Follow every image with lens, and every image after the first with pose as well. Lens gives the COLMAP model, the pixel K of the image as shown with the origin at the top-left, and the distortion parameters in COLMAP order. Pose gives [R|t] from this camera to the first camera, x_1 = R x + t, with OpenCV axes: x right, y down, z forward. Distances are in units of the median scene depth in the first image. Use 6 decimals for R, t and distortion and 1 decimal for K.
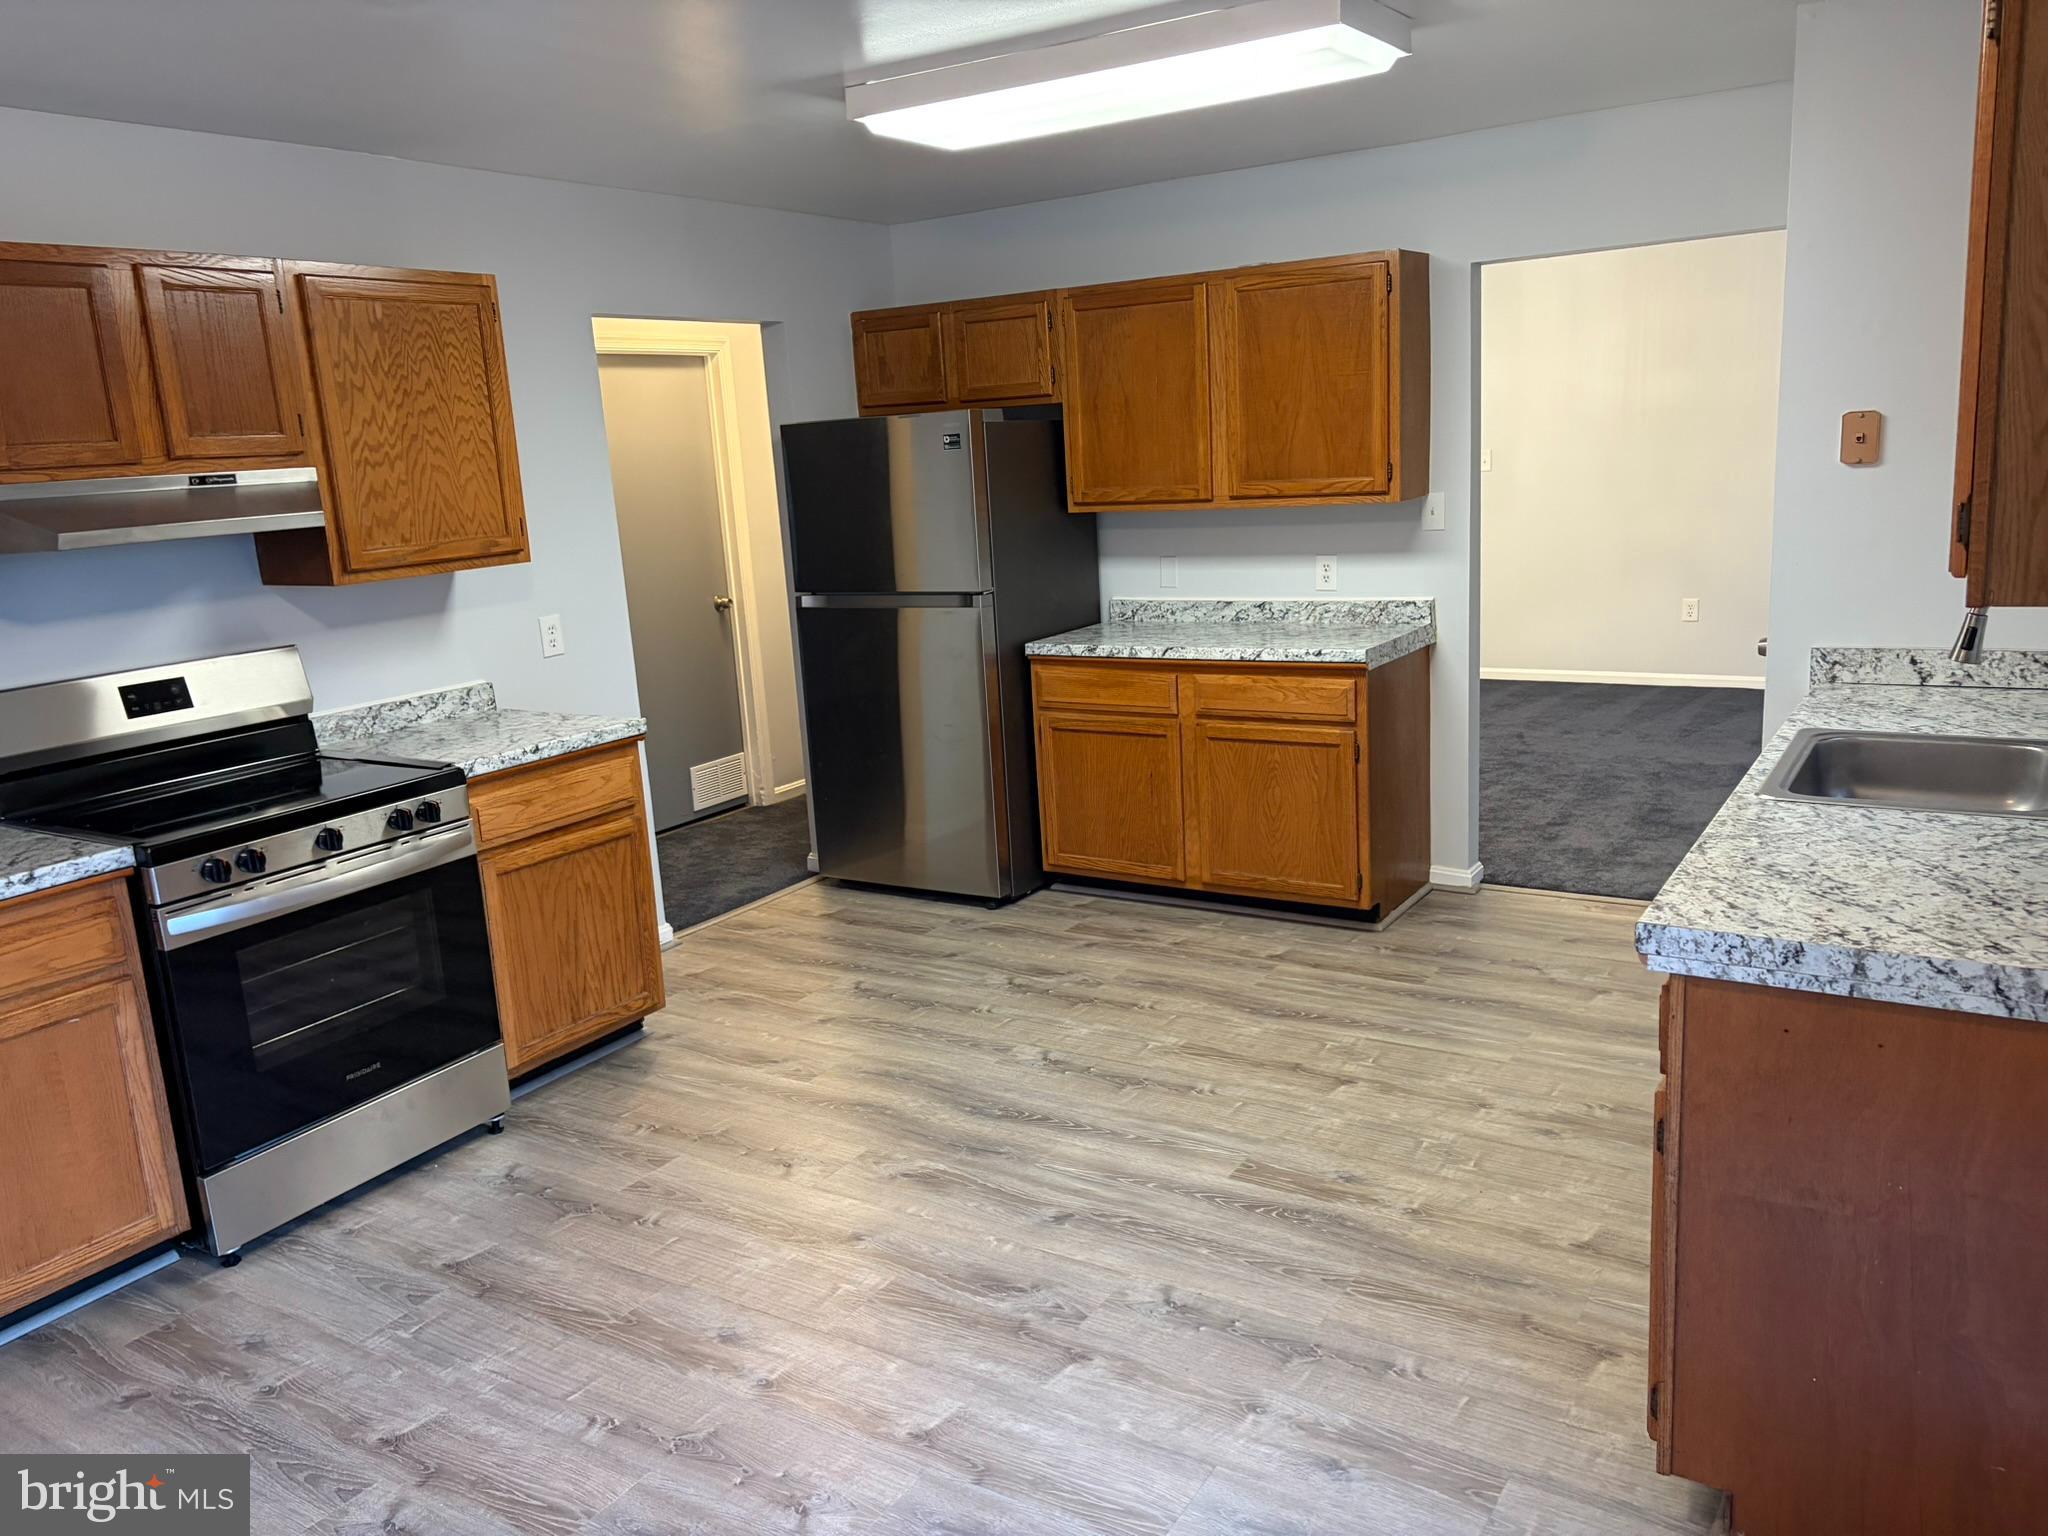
lens RADIAL K [[1543.8, 0, 1028.8], [0, 1543.8, 766.6], [0, 0, 1]] dist [0.056168, -0.063140]
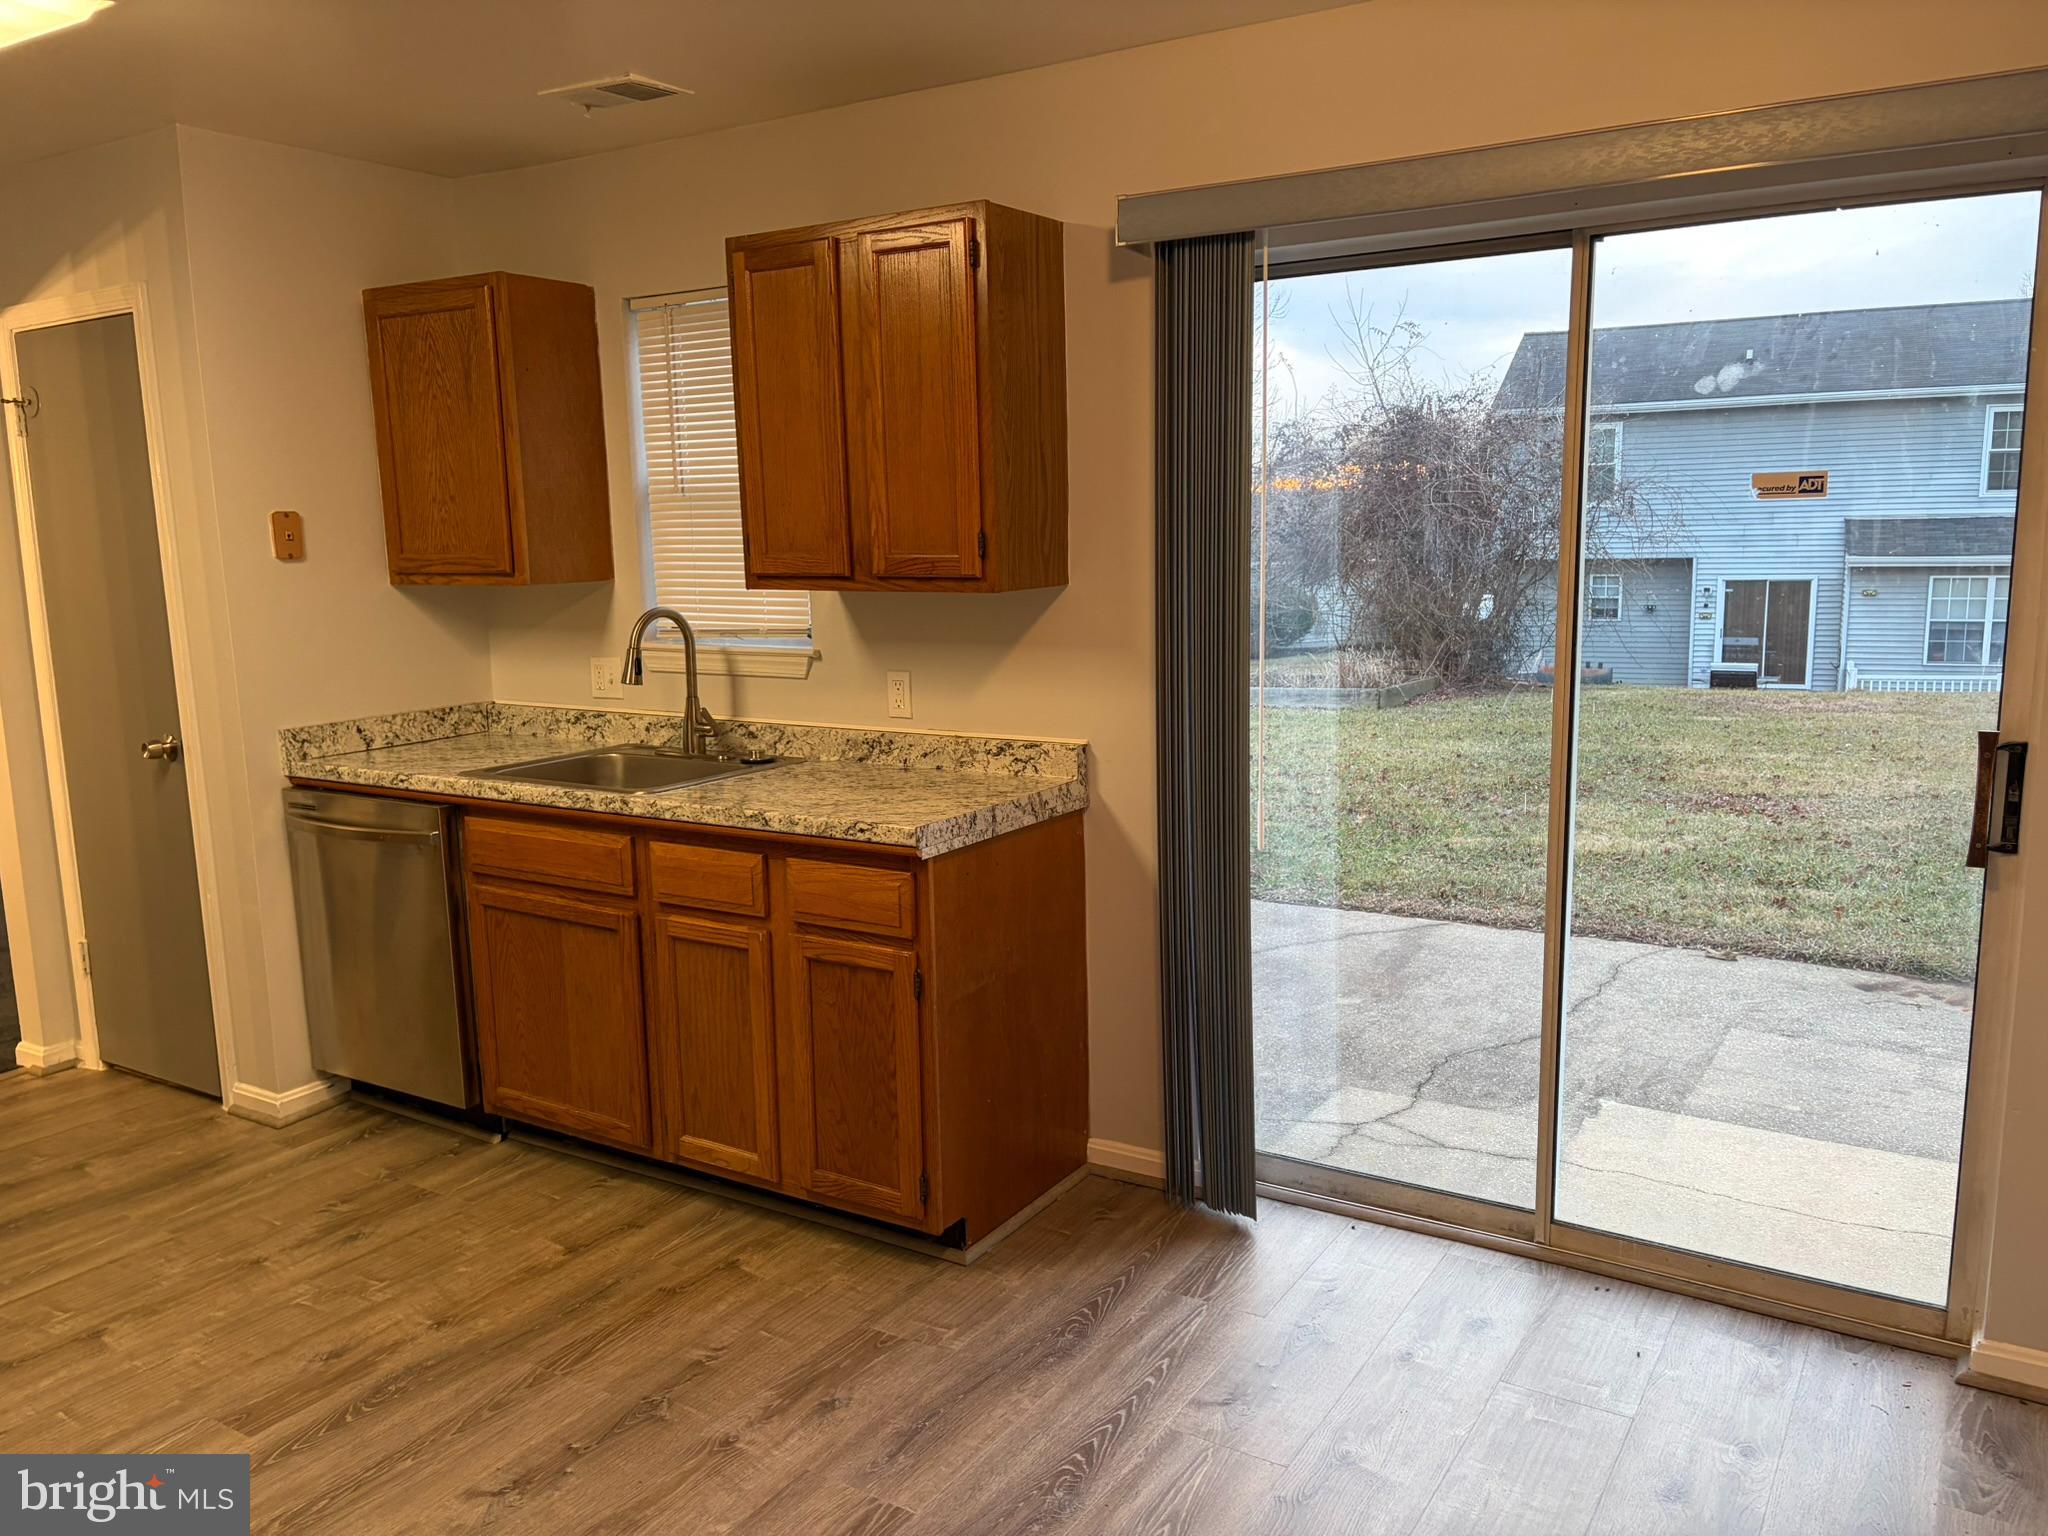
lens RADIAL K [[1543.8, 0, 1028.8], [0, 1543.8, 766.6], [0, 0, 1]] dist [0.056168, -0.063140]
pose [[-0.001465, -0.099544, 0.995032, -0.567492], [0.234590, 0.967232, 0.097108, -0.036812], [-0.972093, 0.233567, 0.021935, 0.497783]]
